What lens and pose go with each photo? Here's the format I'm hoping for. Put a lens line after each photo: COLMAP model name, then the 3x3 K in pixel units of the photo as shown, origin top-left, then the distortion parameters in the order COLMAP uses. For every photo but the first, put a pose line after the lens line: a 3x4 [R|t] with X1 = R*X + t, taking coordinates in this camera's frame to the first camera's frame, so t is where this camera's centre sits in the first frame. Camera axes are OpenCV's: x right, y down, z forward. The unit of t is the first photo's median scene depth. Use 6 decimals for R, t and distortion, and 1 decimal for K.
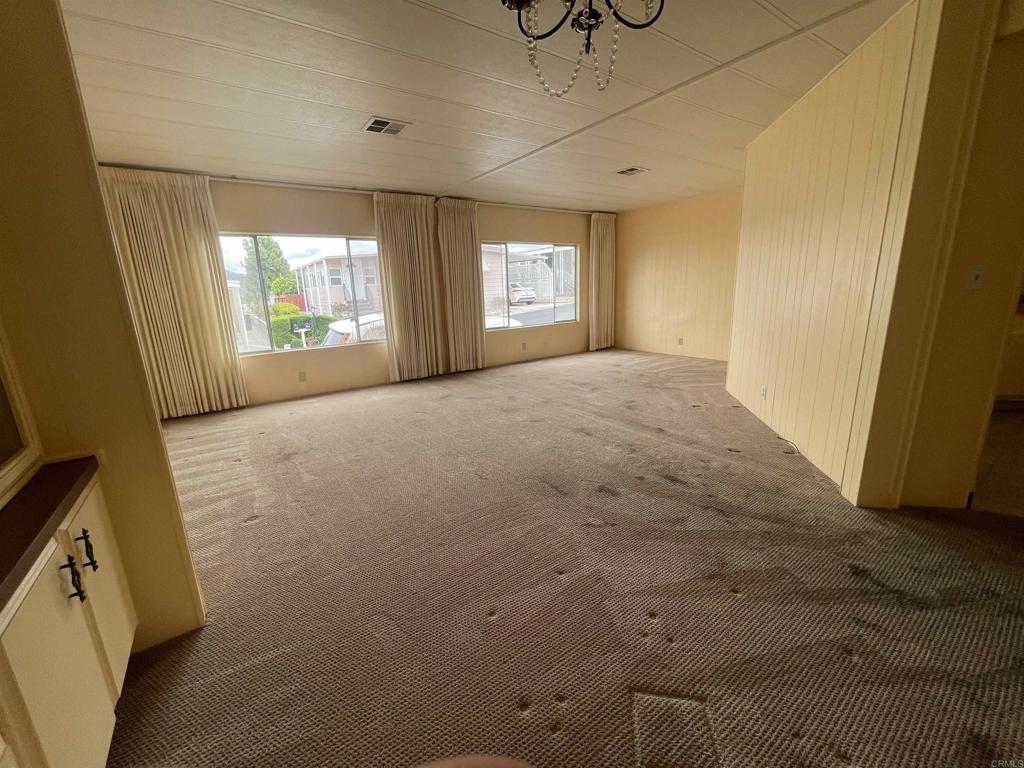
lens RADIAL K [[417.1, 0, 507.9], [0, 417.1, 386.3], [0, 0, 1]] dist [0.003407, 0.000919]
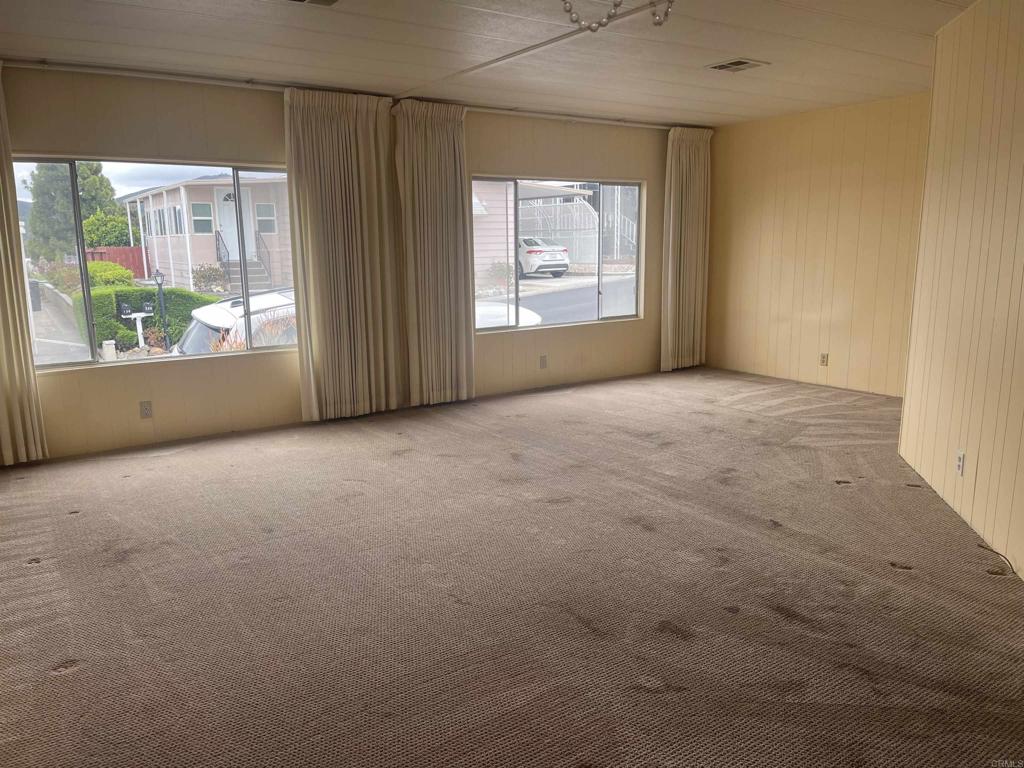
lens RADIAL K [[776.9, 0, 513.1], [0, 776.9, 387.3], [0, 0, 1]] dist [0.064252, -0.067632]
pose [[0.999687, 0.024890, -0.002524, 0.003262], [-0.024981, 0.998612, -0.046377, -0.018370], [0.001366, 0.046426, 0.998921, -0.062520]]
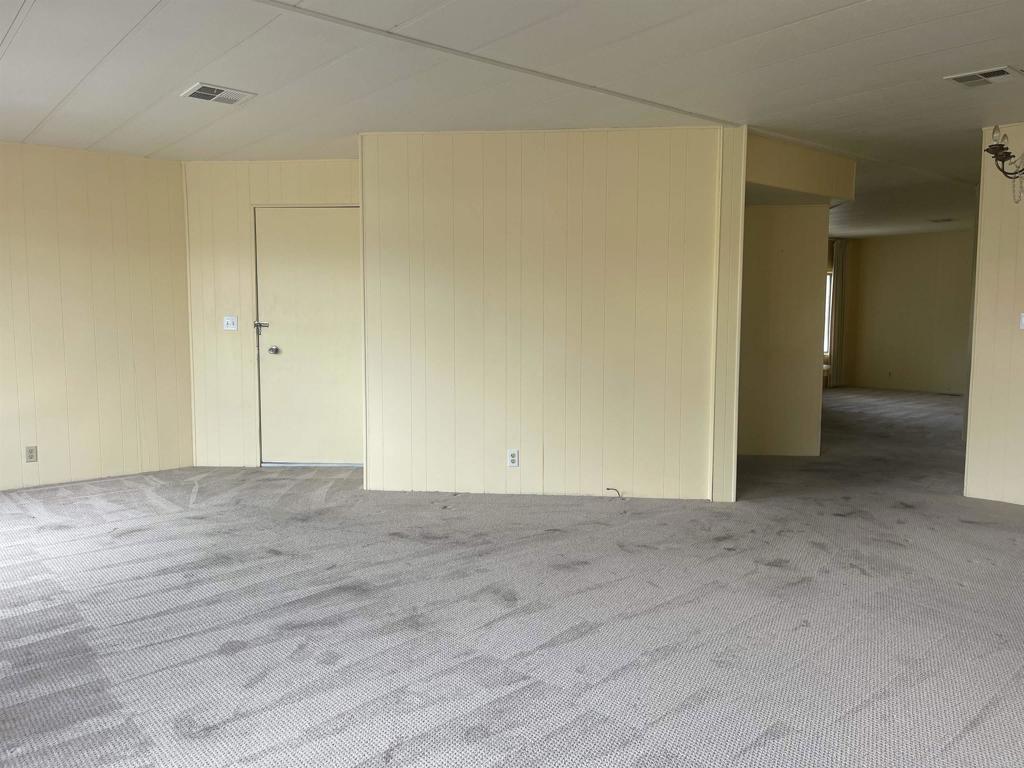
lens RADIAL K [[776.9, 0, 520.5], [0, 776.9, 378.6], [0, 0, 1]] dist [0.064252, -0.067632]
pose [[-0.091702, -0.045967, 0.994725, -0.688289], [0.233074, 0.970195, 0.066321, -0.181984], [-0.968126, 0.237926, -0.078255, 0.834530]]
